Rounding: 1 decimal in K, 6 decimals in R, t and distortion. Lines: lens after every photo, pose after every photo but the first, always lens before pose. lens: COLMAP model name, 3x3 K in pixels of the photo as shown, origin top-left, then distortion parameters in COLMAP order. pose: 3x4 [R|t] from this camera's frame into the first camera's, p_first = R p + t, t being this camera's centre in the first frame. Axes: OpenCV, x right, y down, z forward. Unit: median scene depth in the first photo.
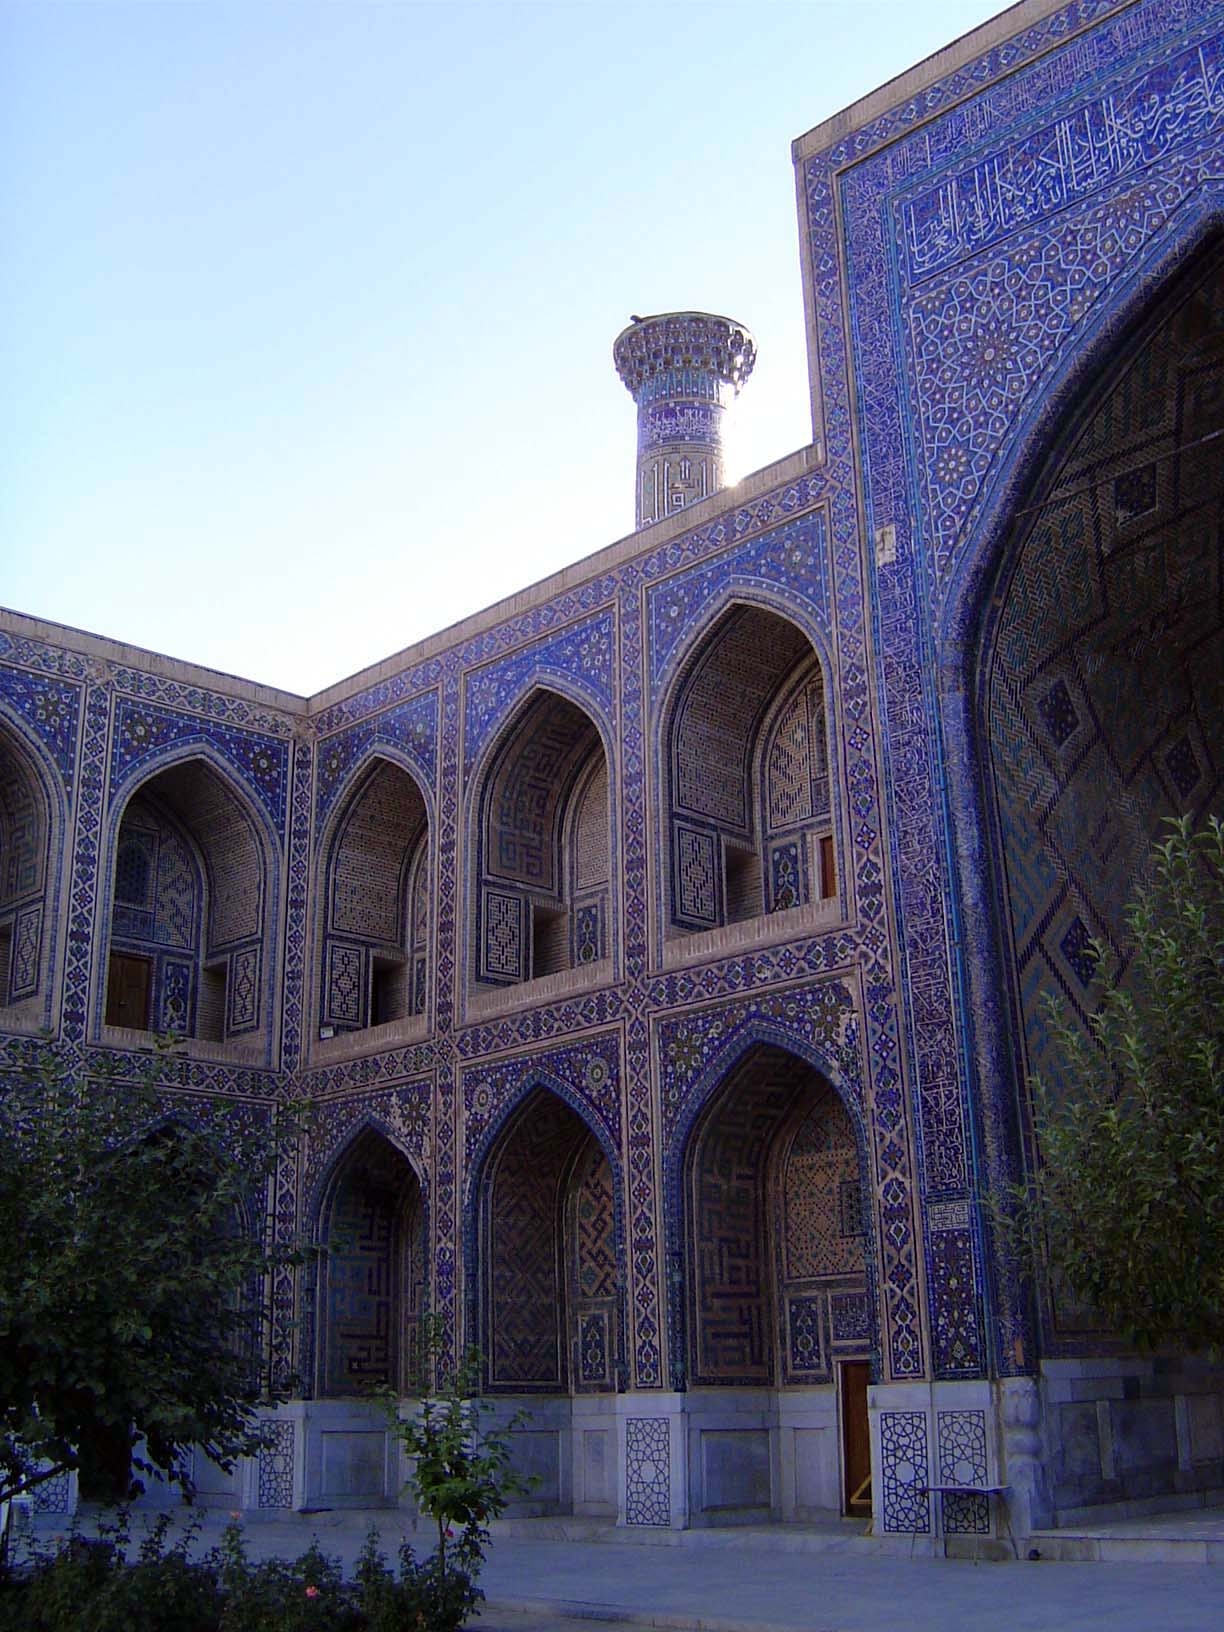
lens RADIAL K [[1880.3, 0, 612.0], [0, 1880.3, 816.0], [0, 0, 1]] dist [-0.105582, -0.080856]
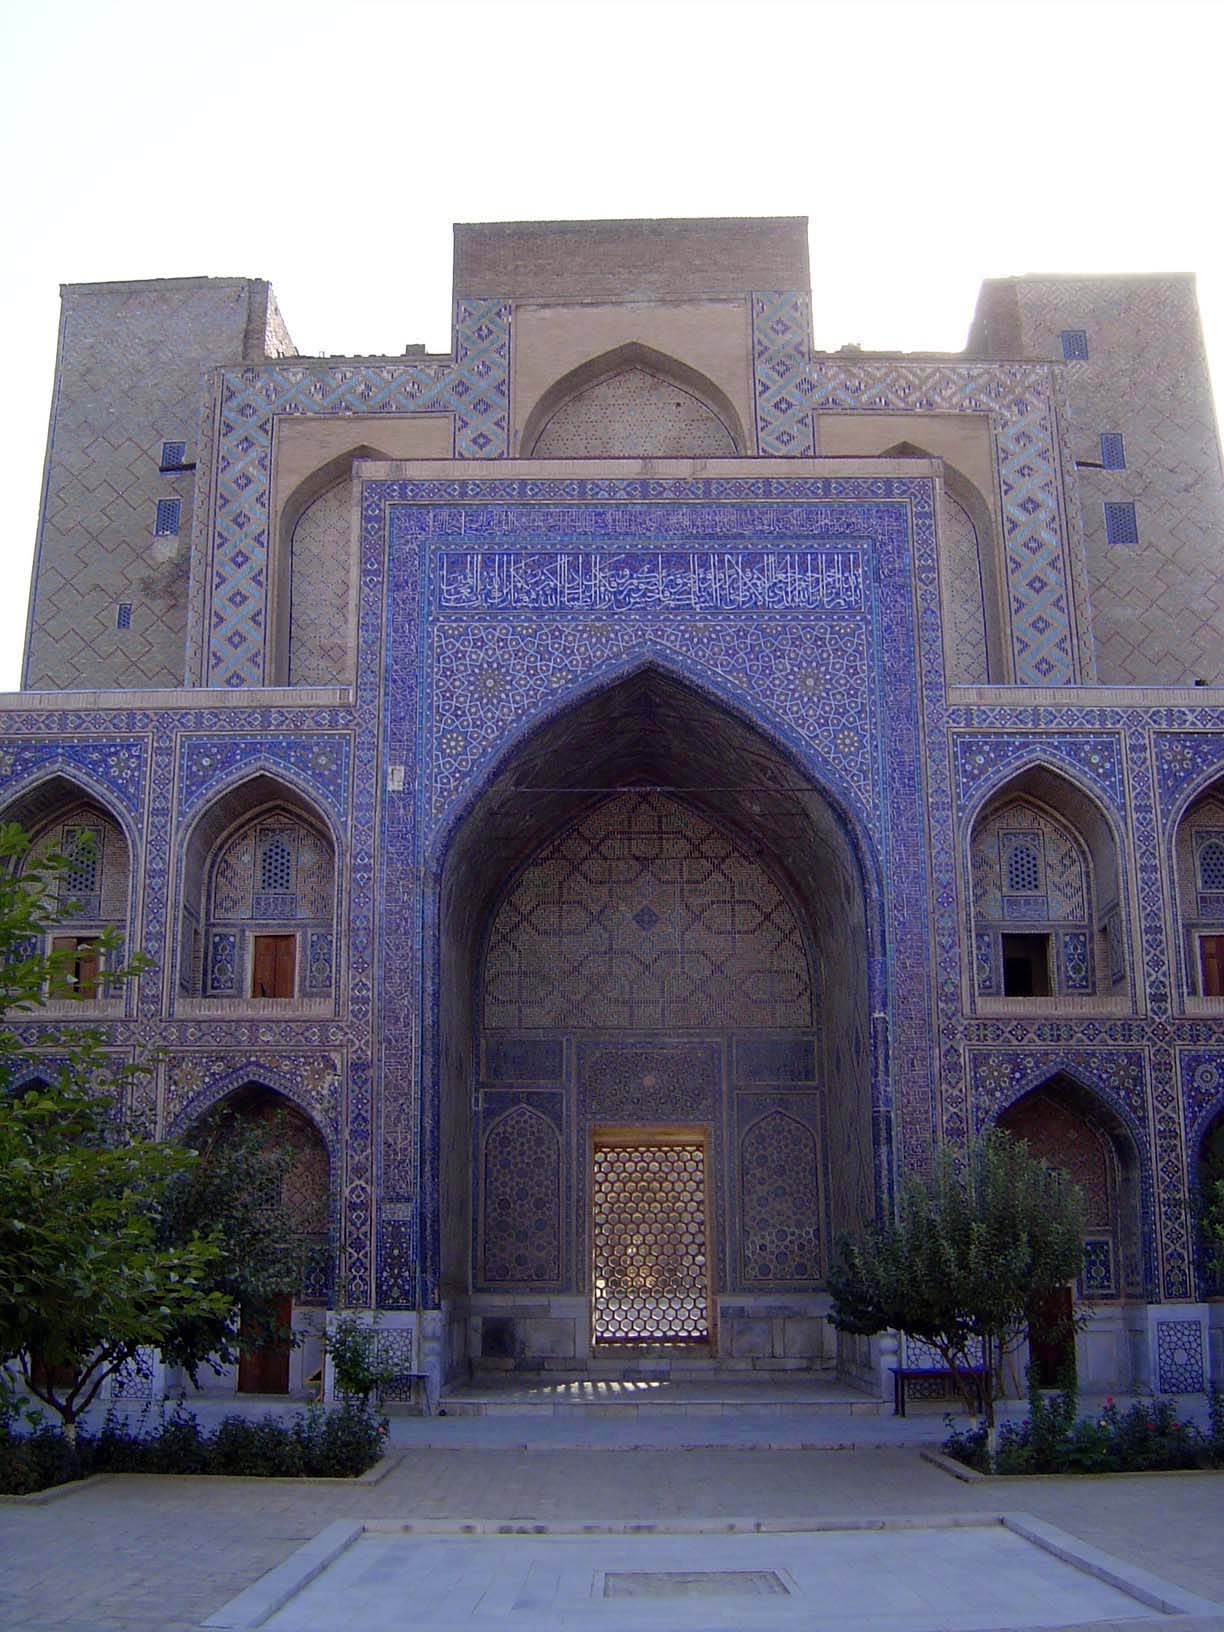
lens RADIAL K [[1880.3, 0, 612.0], [0, 1880.3, 816.0], [0, 0, 1]] dist [-0.105582, -0.080856]
pose [[0.681884, 0.192823, 0.705588, -0.845925], [-0.232803, 0.971678, -0.040558, -0.095104], [-0.693424, -0.136607, 0.707461, -0.236695]]
